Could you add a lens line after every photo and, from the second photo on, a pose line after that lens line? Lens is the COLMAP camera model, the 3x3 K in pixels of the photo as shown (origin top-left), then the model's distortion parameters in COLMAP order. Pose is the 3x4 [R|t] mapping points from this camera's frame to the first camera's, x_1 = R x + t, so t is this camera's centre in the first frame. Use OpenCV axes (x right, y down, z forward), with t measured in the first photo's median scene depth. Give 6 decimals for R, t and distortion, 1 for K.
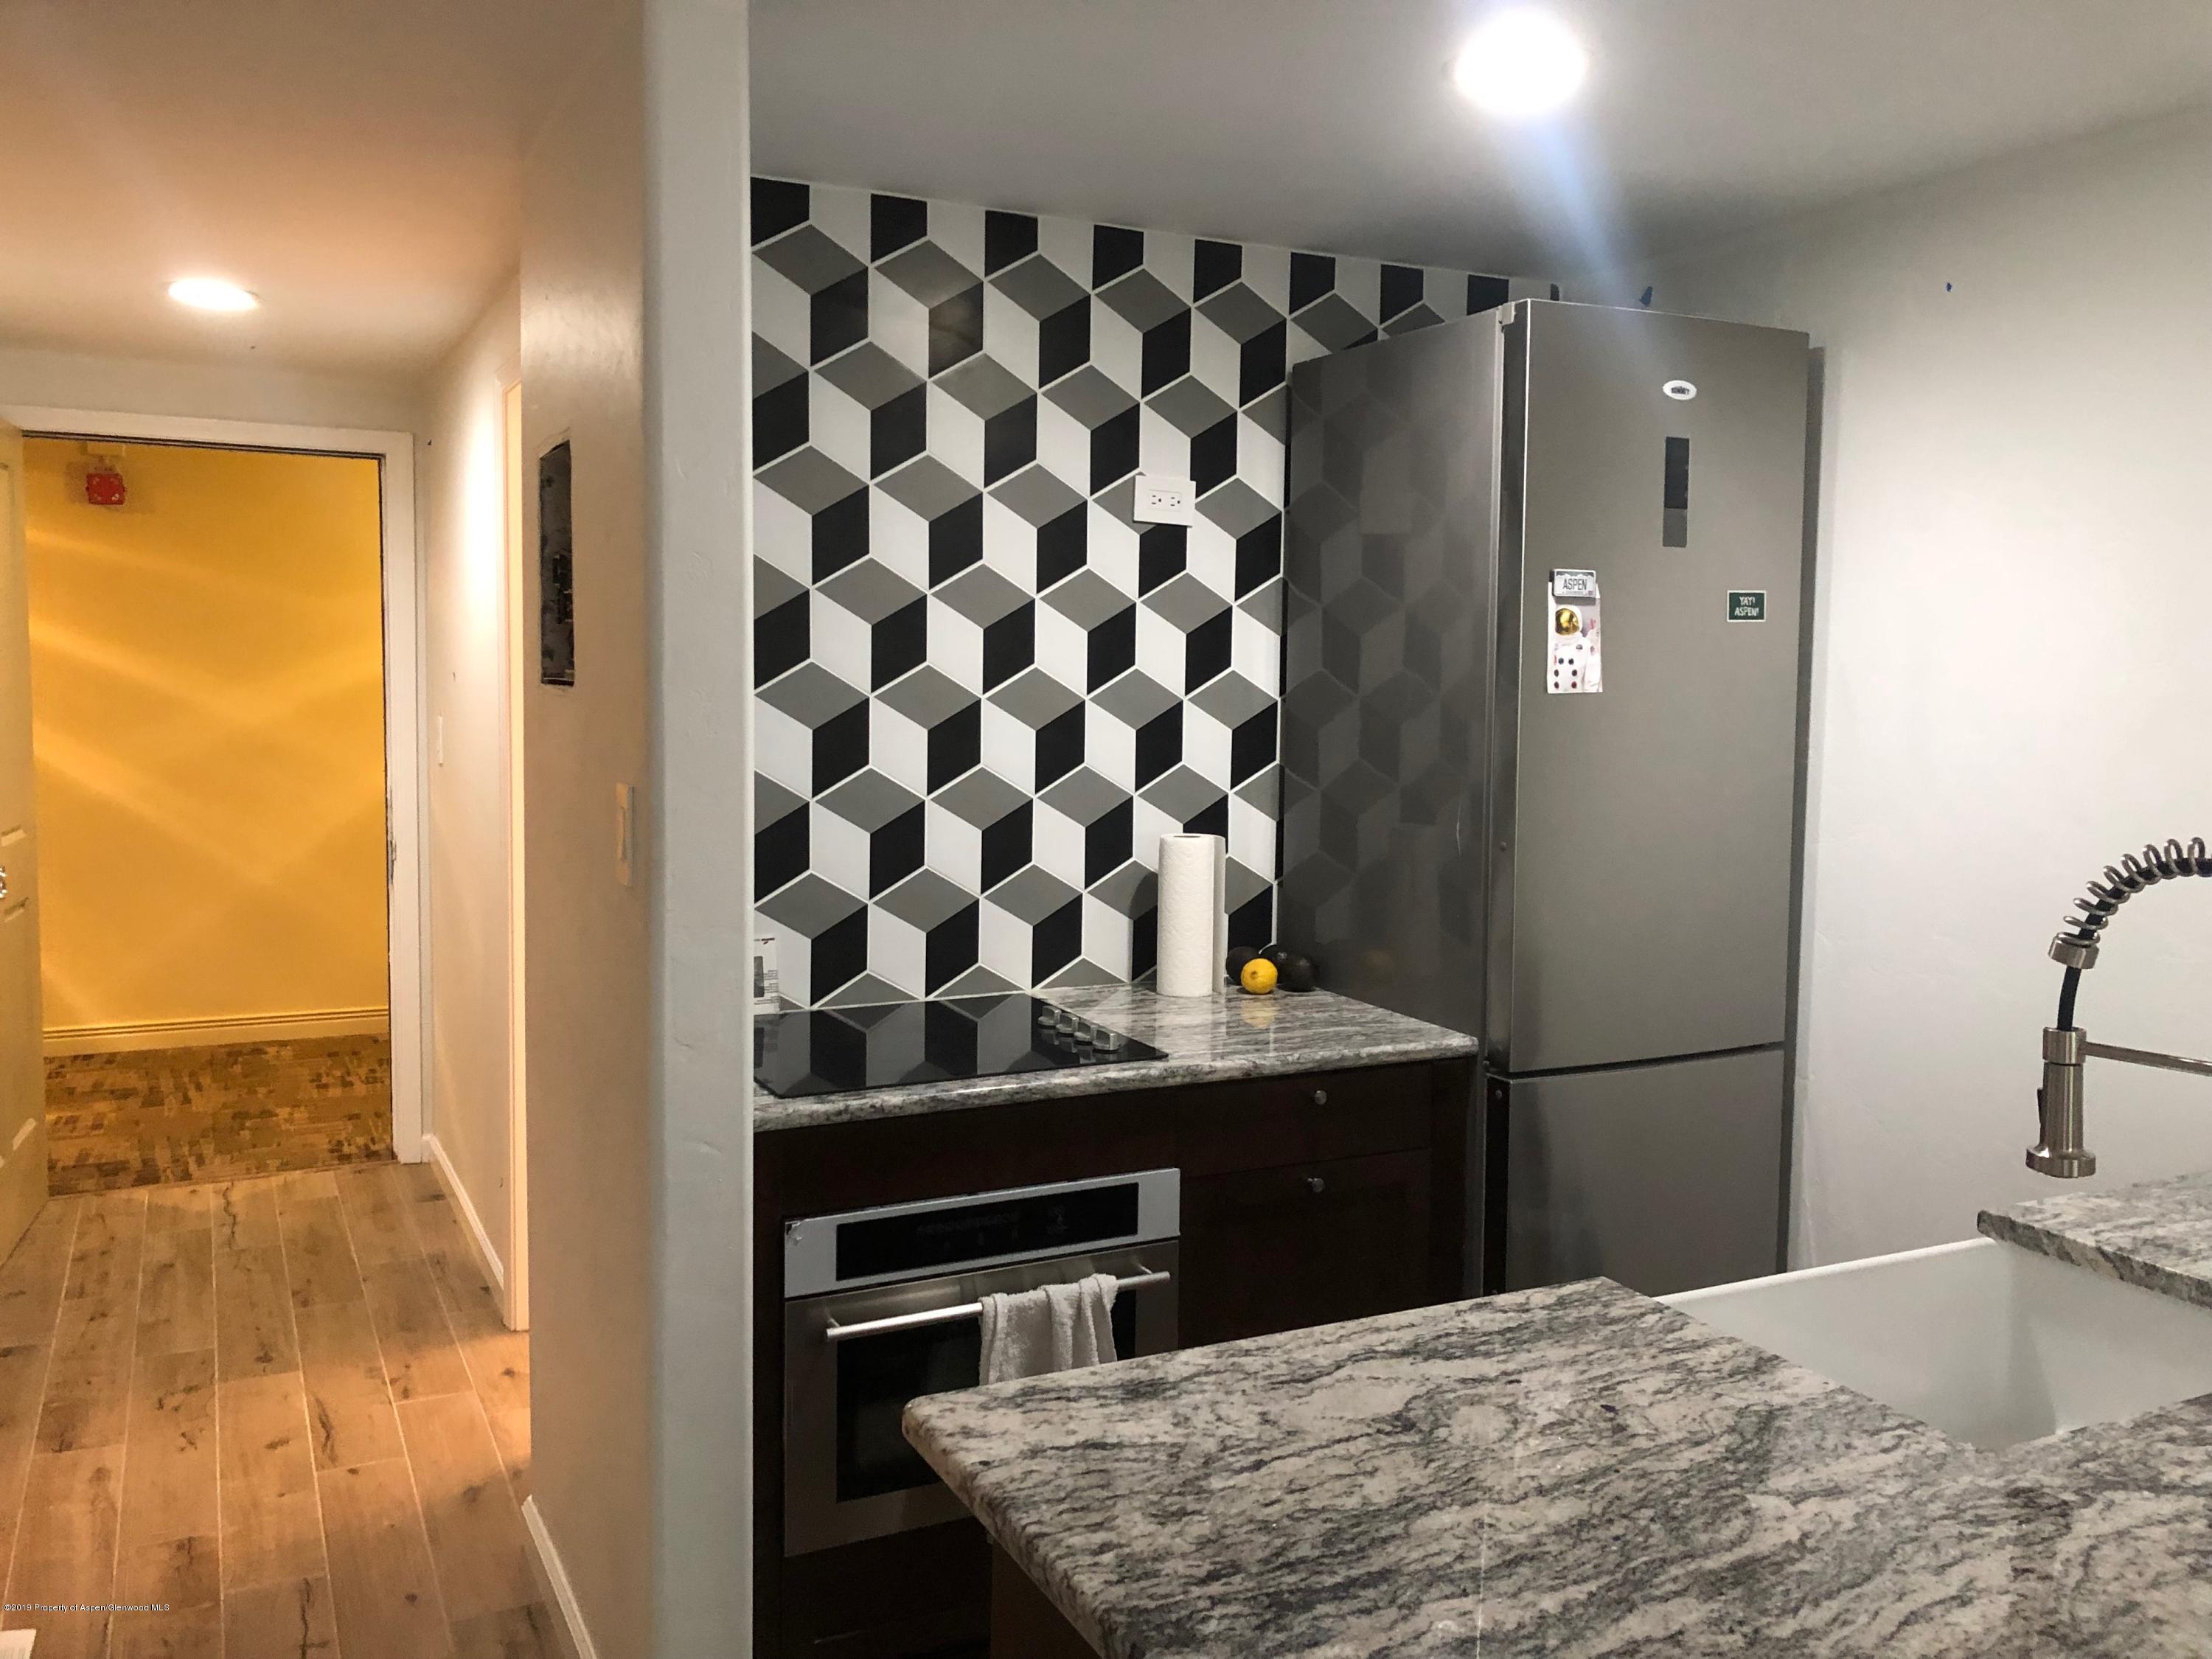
lens RADIAL K [[1782.6, 0, 1106.3], [0, 1782.6, 821.2], [0, 0, 1]] dist [0.038202, -0.029337]
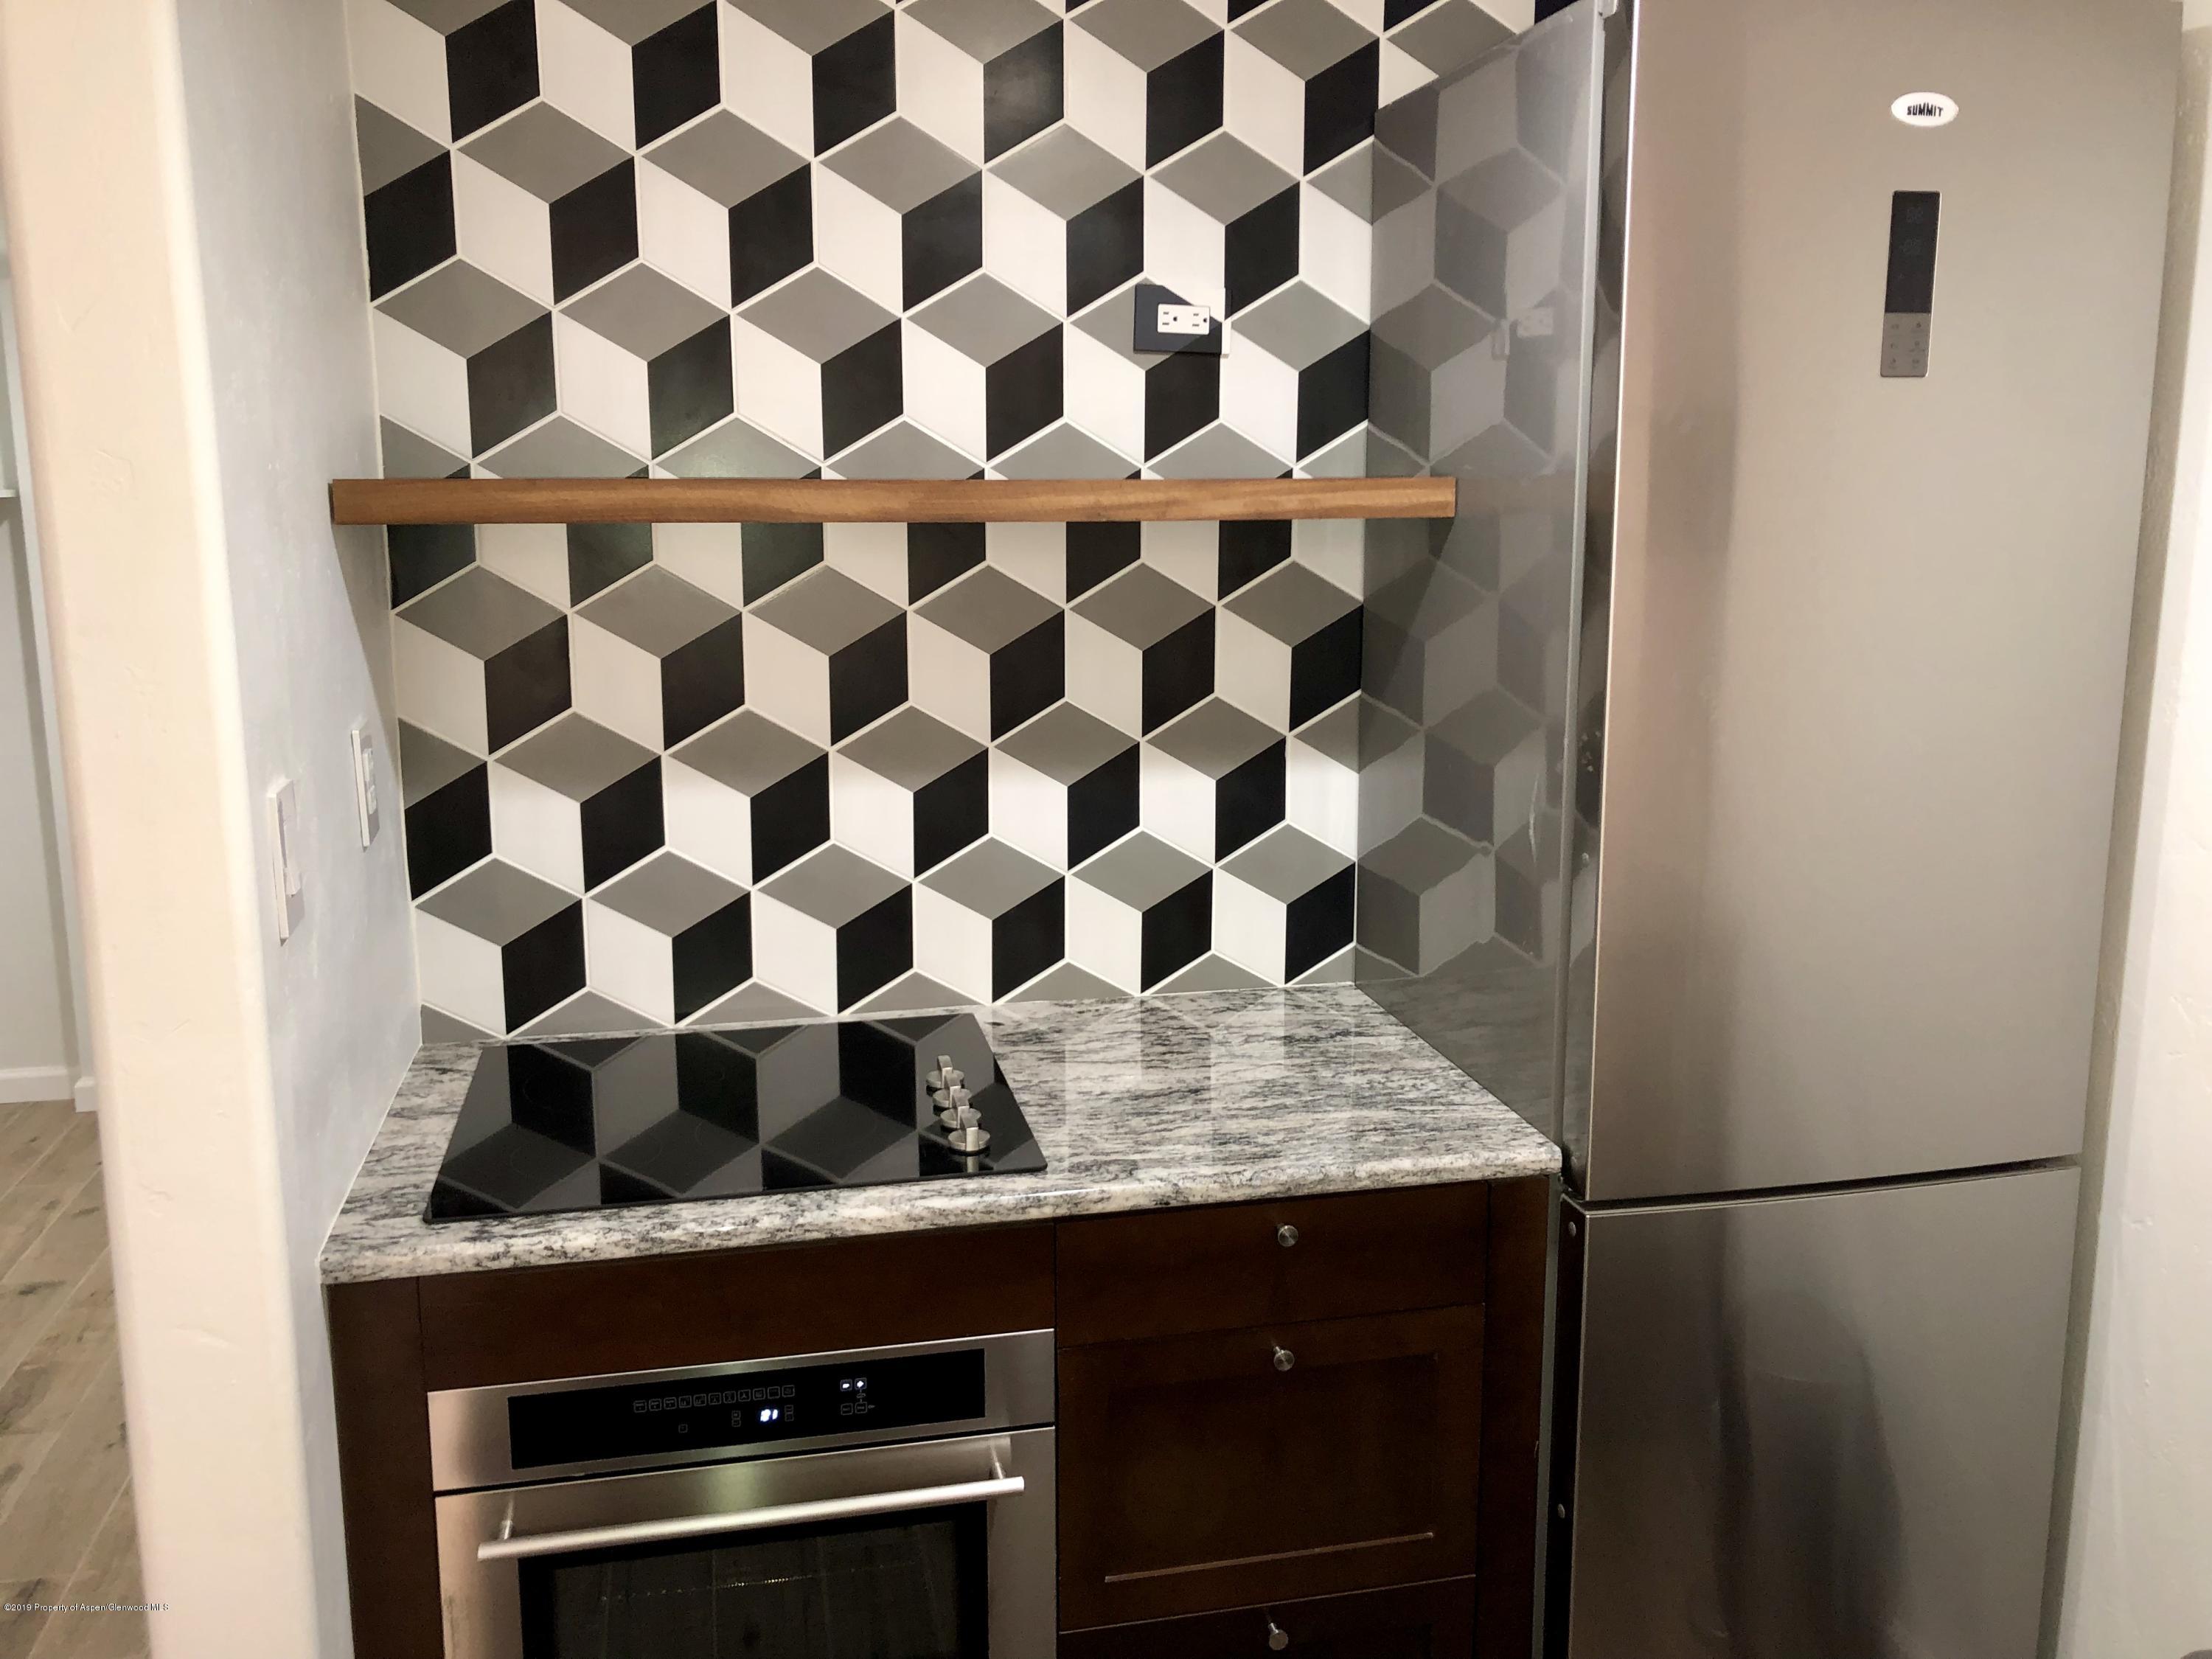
lens RADIAL K [[1788.3, 0, 1103.9], [0, 1788.3, 814.0], [0, 0, 1]] dist [0.017303, -0.020058]
pose [[0.969153, 0.031952, -0.244381, 0.203396], [-0.007061, 0.994753, 0.102058, -0.066837], [0.246359, -0.097184, 0.964294, 0.339778]]
